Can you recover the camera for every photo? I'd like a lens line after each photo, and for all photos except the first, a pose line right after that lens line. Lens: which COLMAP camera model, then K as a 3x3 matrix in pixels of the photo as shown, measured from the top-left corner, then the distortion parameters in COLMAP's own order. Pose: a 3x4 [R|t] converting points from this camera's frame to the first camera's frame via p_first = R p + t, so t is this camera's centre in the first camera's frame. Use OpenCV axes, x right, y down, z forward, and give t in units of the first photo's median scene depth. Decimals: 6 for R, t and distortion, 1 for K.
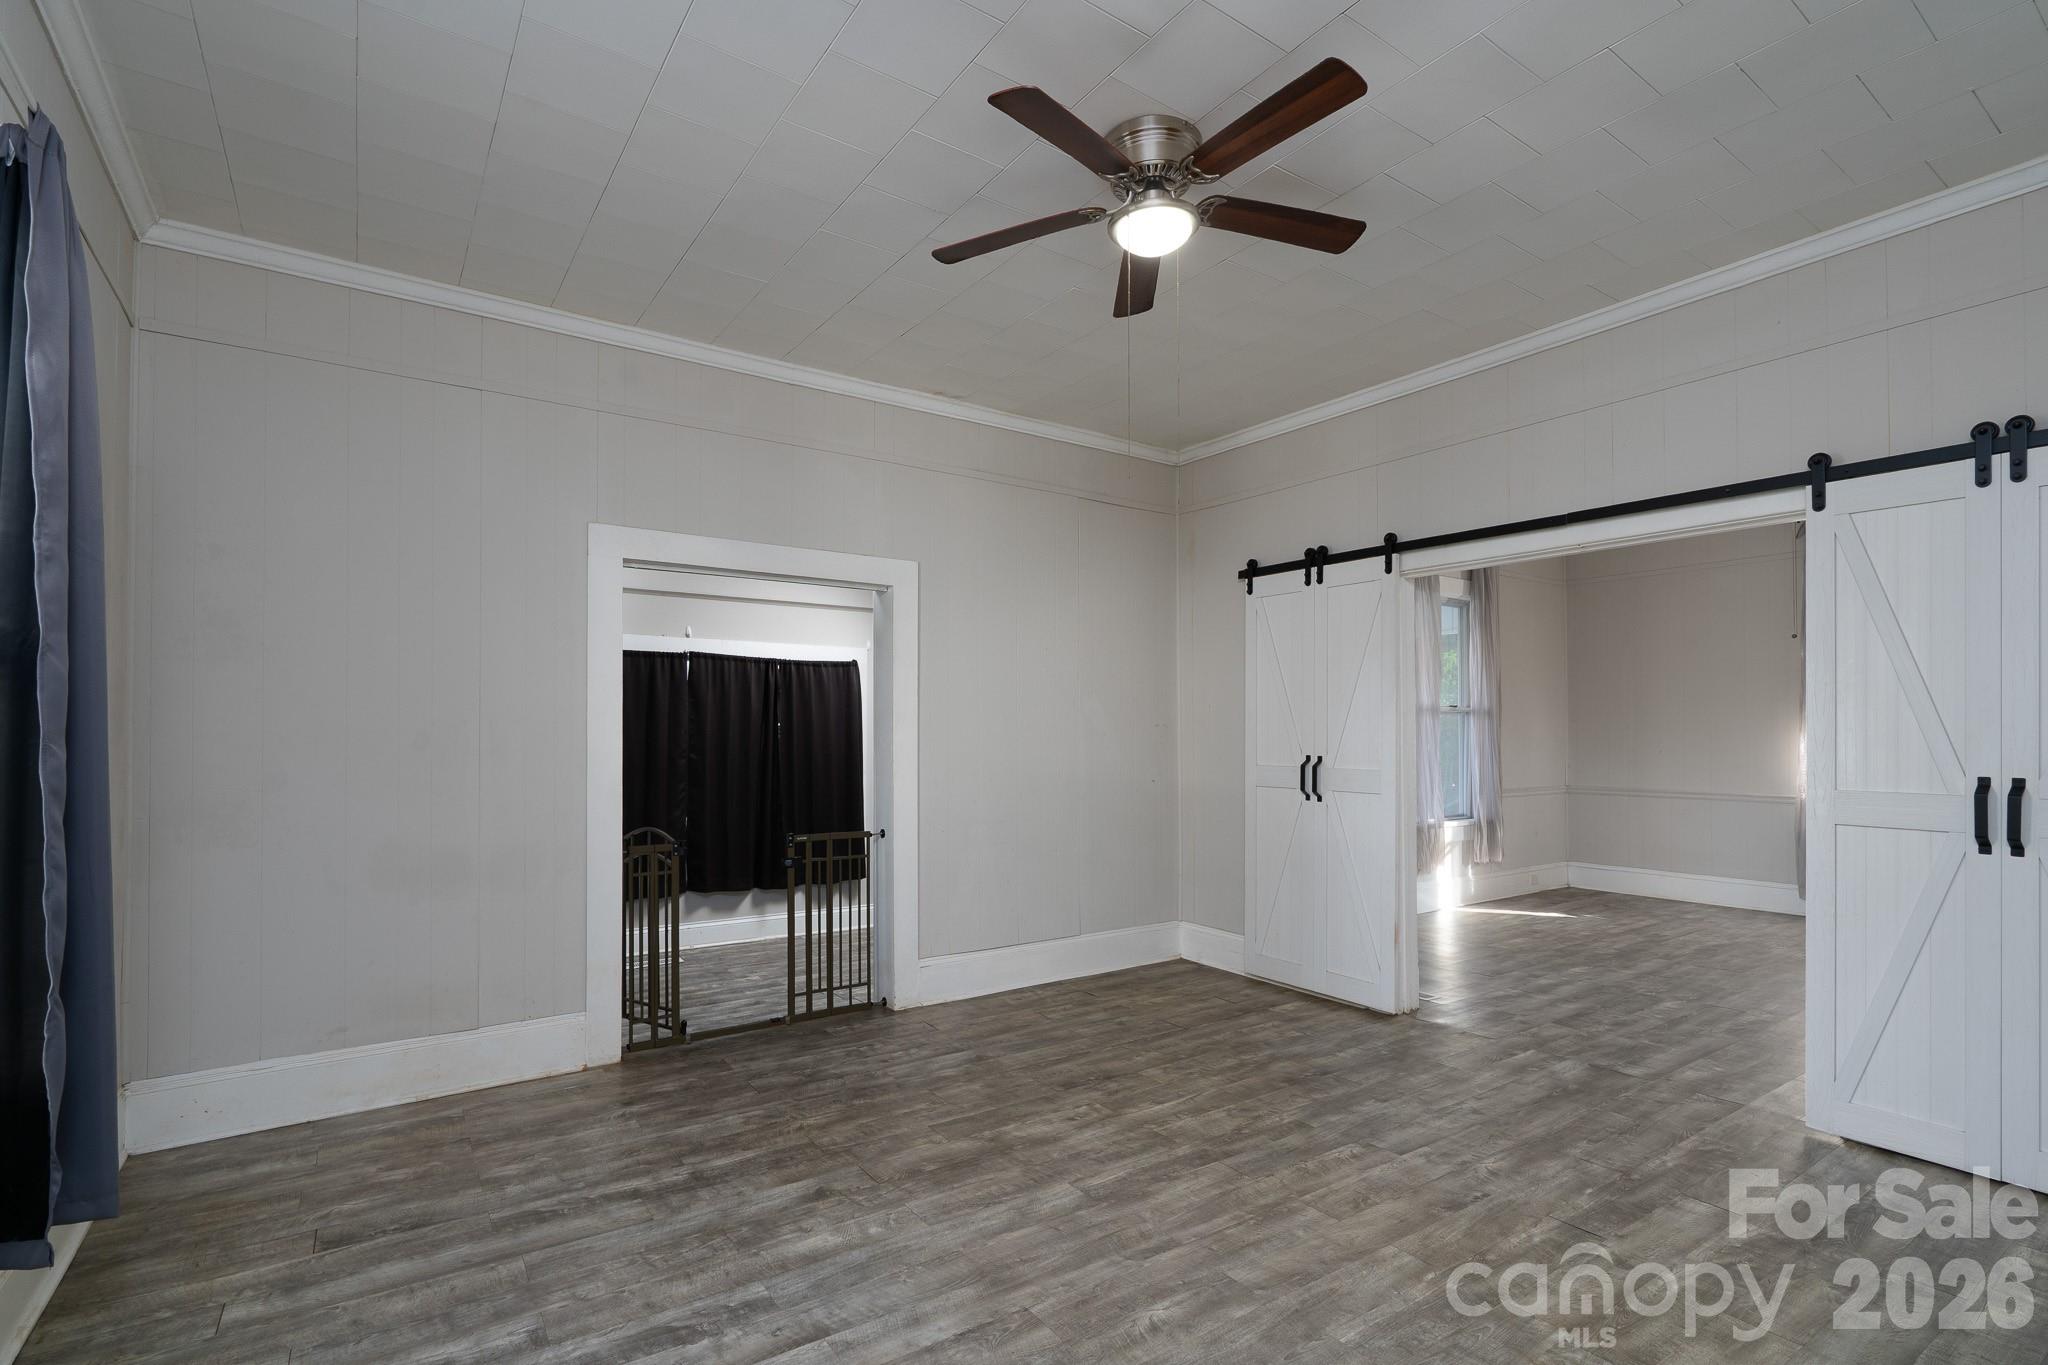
lens RADIAL K [[942.7, 0, 1017.8], [0, 942.7, 741.5], [0, 0, 1]] dist [-0.003600, 0.000895]
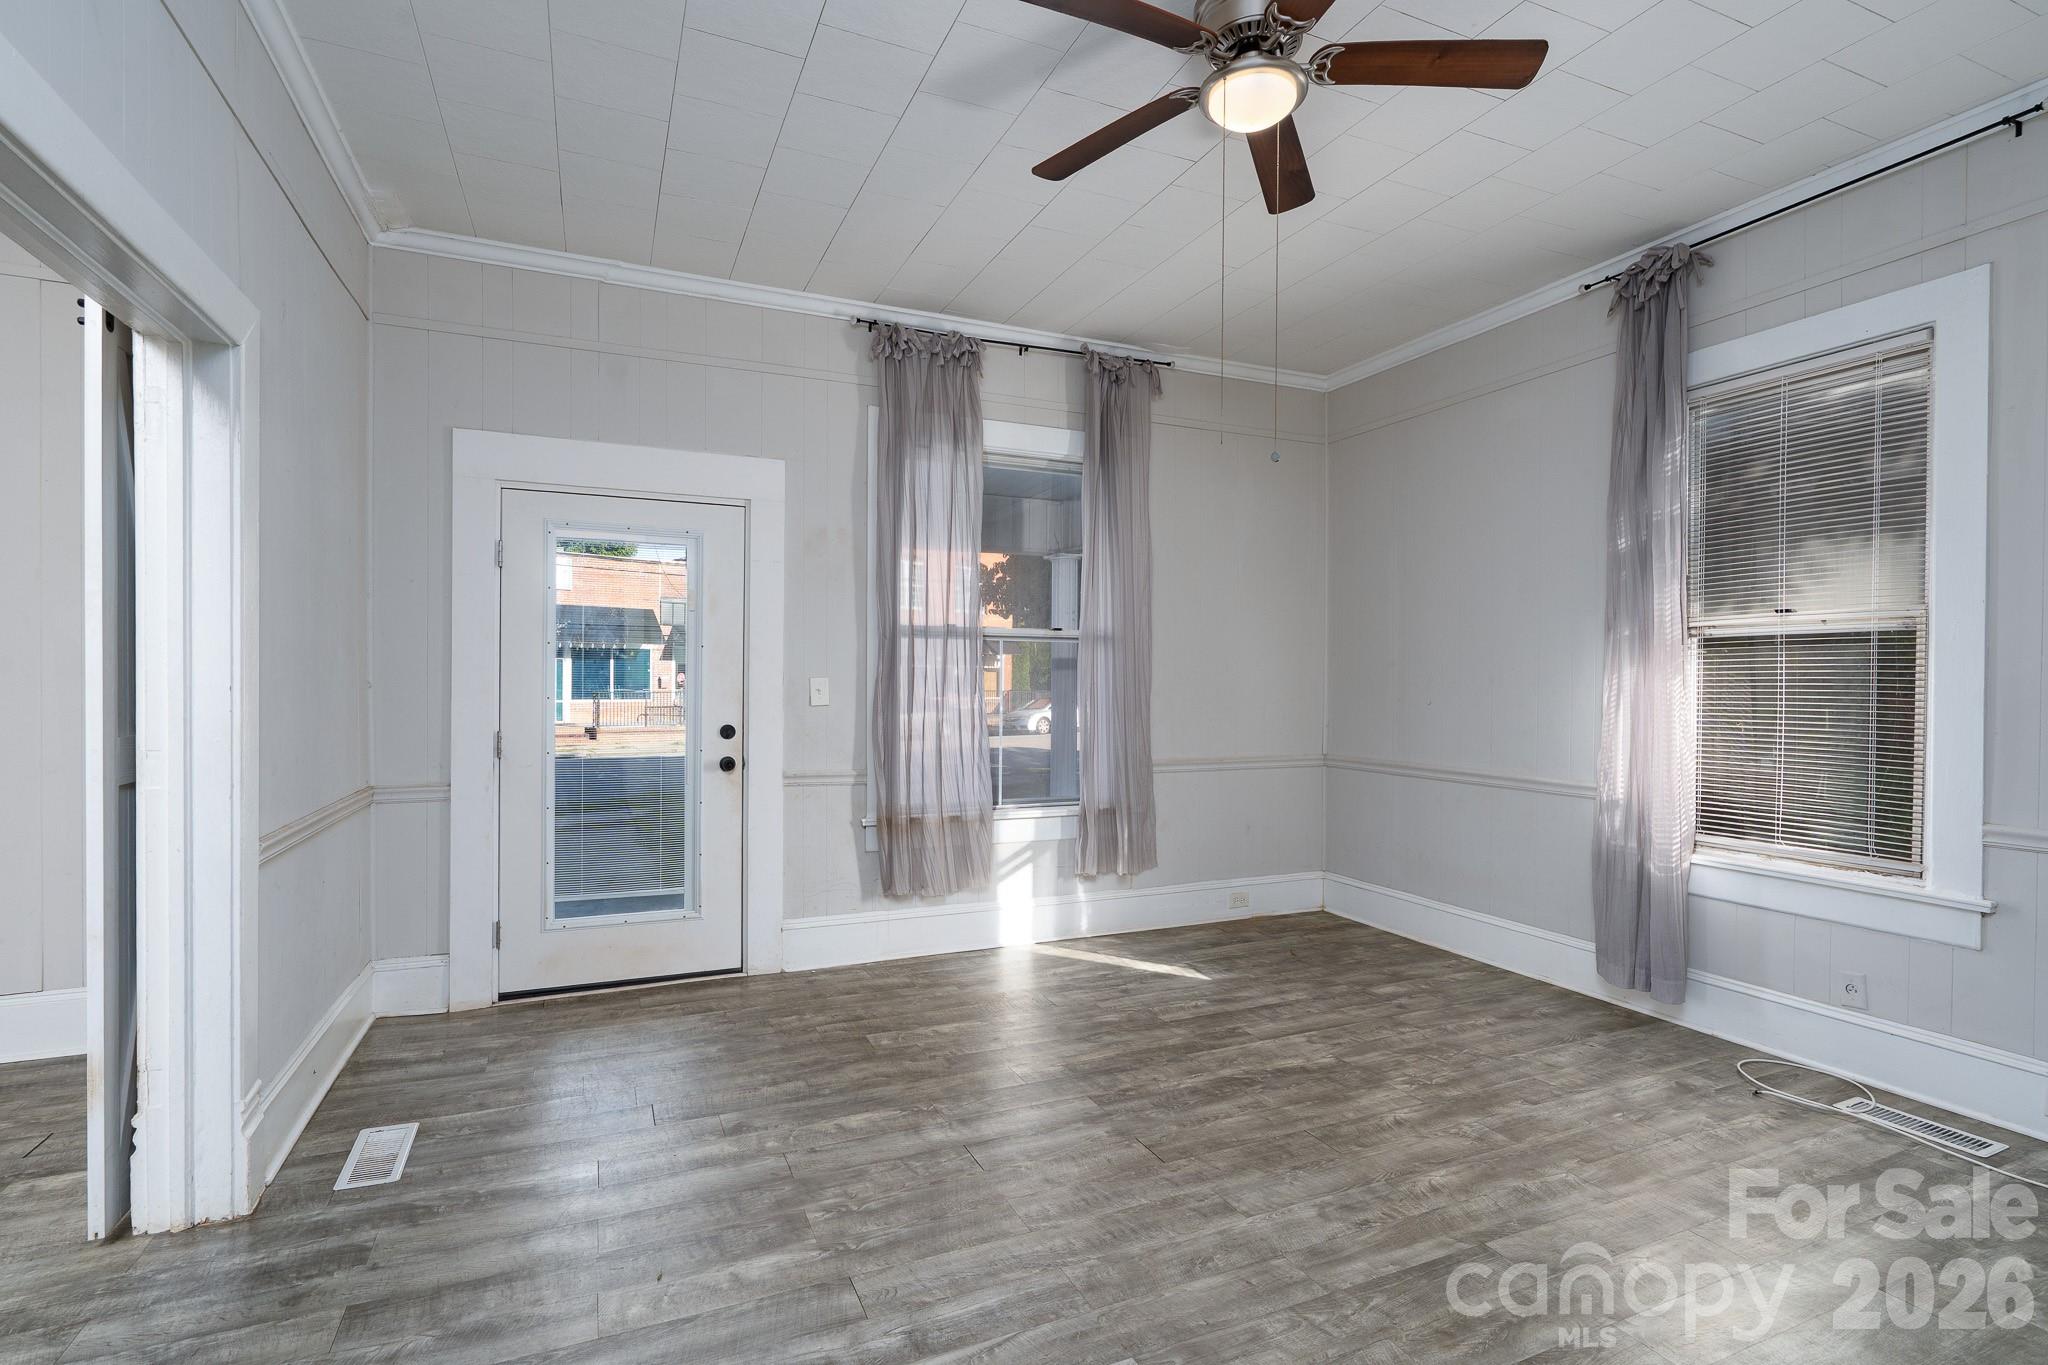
lens RADIAL K [[942.7, 0, 1034.7], [0, 942.7, 680.5], [0, 0, 1]] dist [-0.003600, 0.000895]
pose [[0.981300, 0.011944, -0.192113, 1.554477], [-0.012136, 0.999926, 0.000178, -0.005164], [0.192101, 0.002156, 0.981373, 0.997205]]
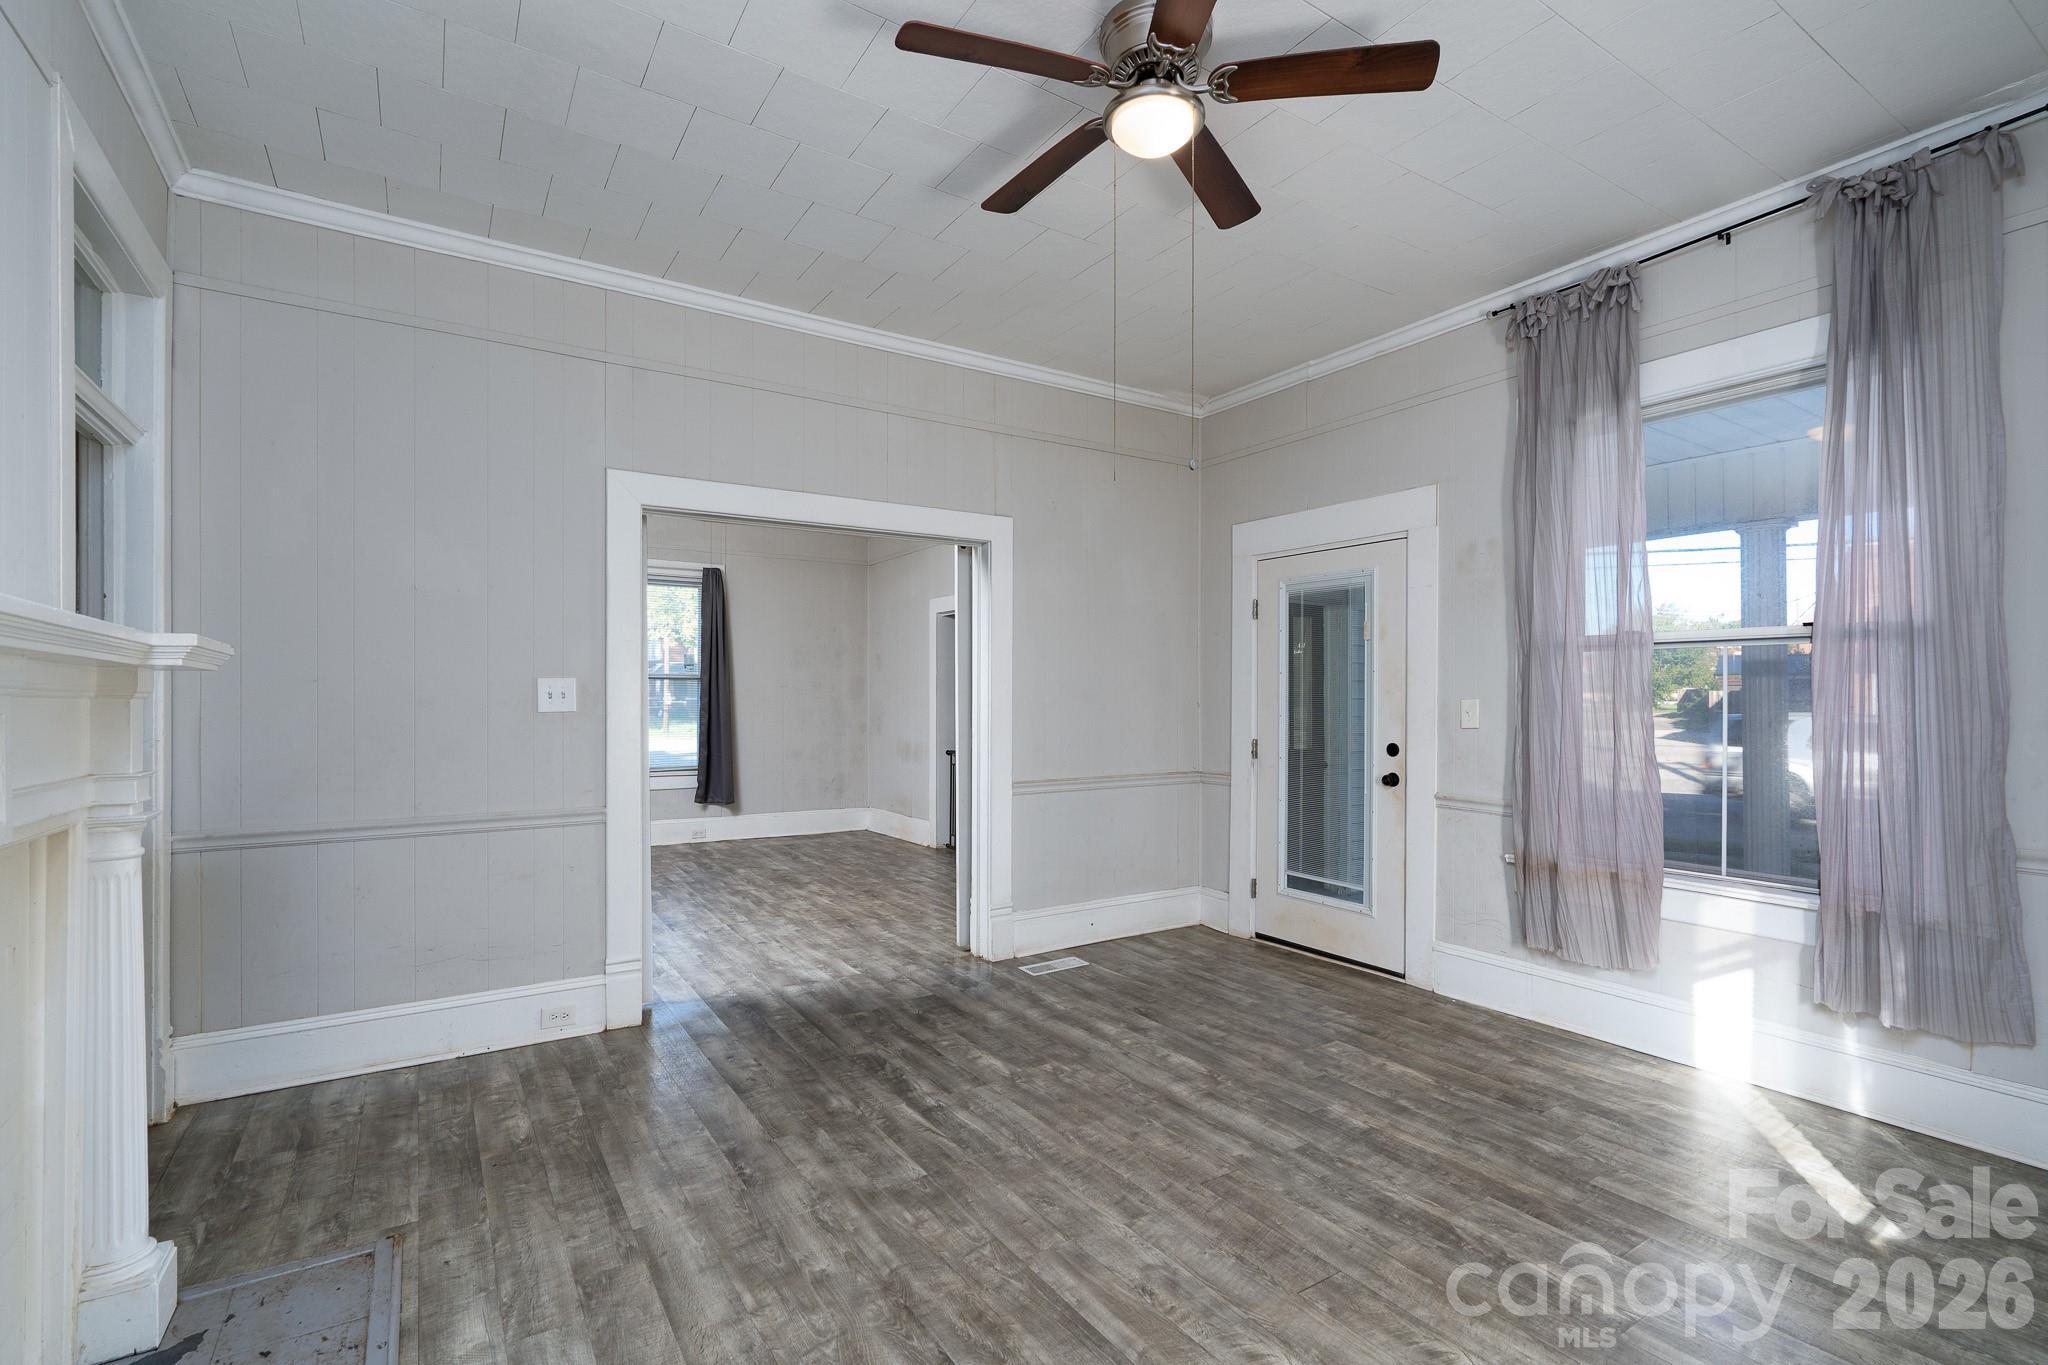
lens RADIAL K [[942.7, 0, 976.0], [0, 942.7, 685.0], [0, 0, 1]] dist [-0.003600, 0.000895]
pose [[-0.058677, -0.005625, -0.998261, 2.457909], [-0.002328, 0.999982, -0.005498, -0.017982], [0.998274, 0.002001, -0.058689, 1.772611]]
